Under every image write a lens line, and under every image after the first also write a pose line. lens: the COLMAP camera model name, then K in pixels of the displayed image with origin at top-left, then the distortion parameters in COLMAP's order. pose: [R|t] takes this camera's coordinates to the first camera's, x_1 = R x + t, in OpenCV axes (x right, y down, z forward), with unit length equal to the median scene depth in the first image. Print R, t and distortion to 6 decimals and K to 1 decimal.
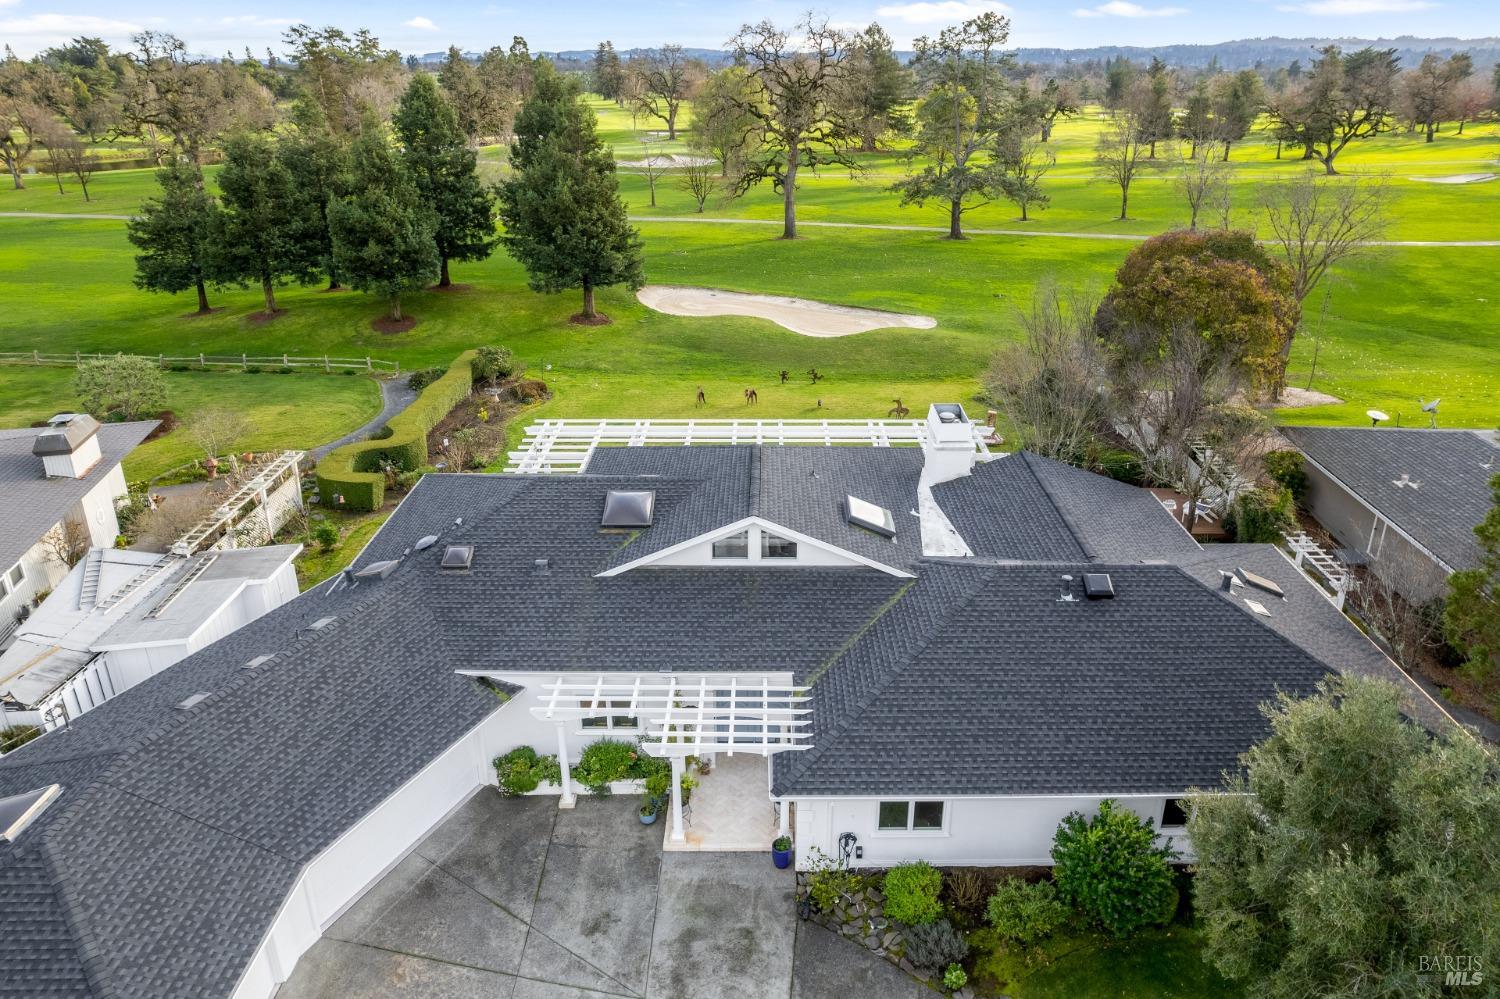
lens RADIAL K [[1141.8, 0, 757.2], [0, 1141.8, 450.8], [0, 0, 1]] dist [-0.123399, 0.175391]
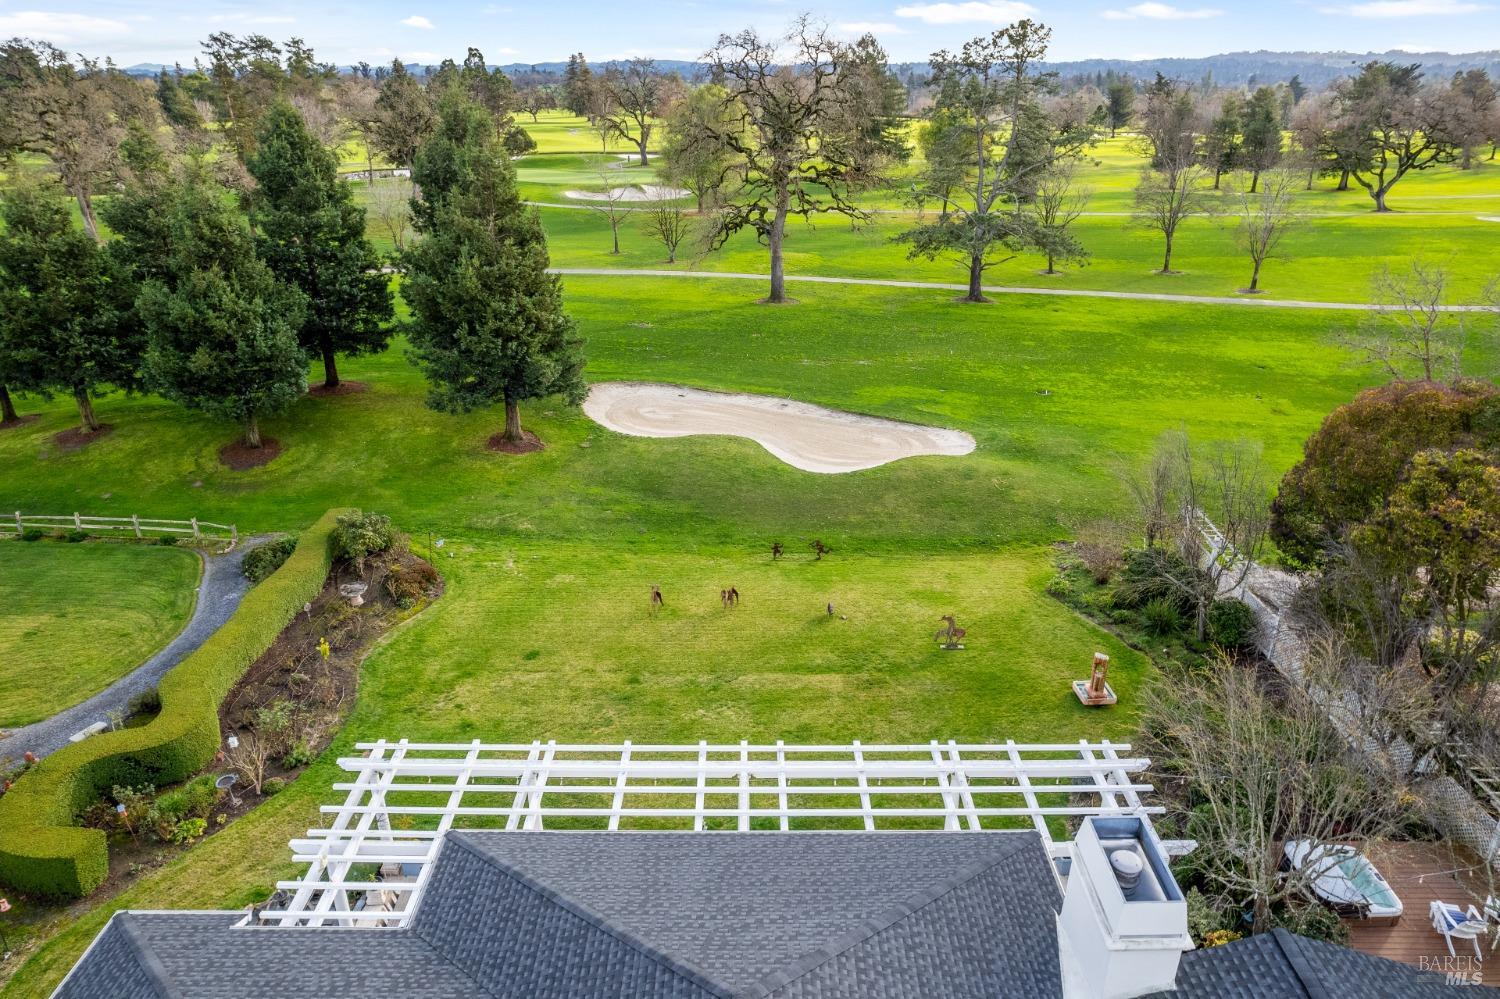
lens RADIAL K [[1038.5, 0, 746.3], [0, 1038.5, 527.3], [0, 0, 1]] dist [-0.090926, 0.090033]
pose [[0.999960, -0.000963, 0.008850, -0.000690], [0.000194, 0.996258, 0.086431, -0.090905], [-0.008900, -0.086425, 0.996219, 0.242409]]
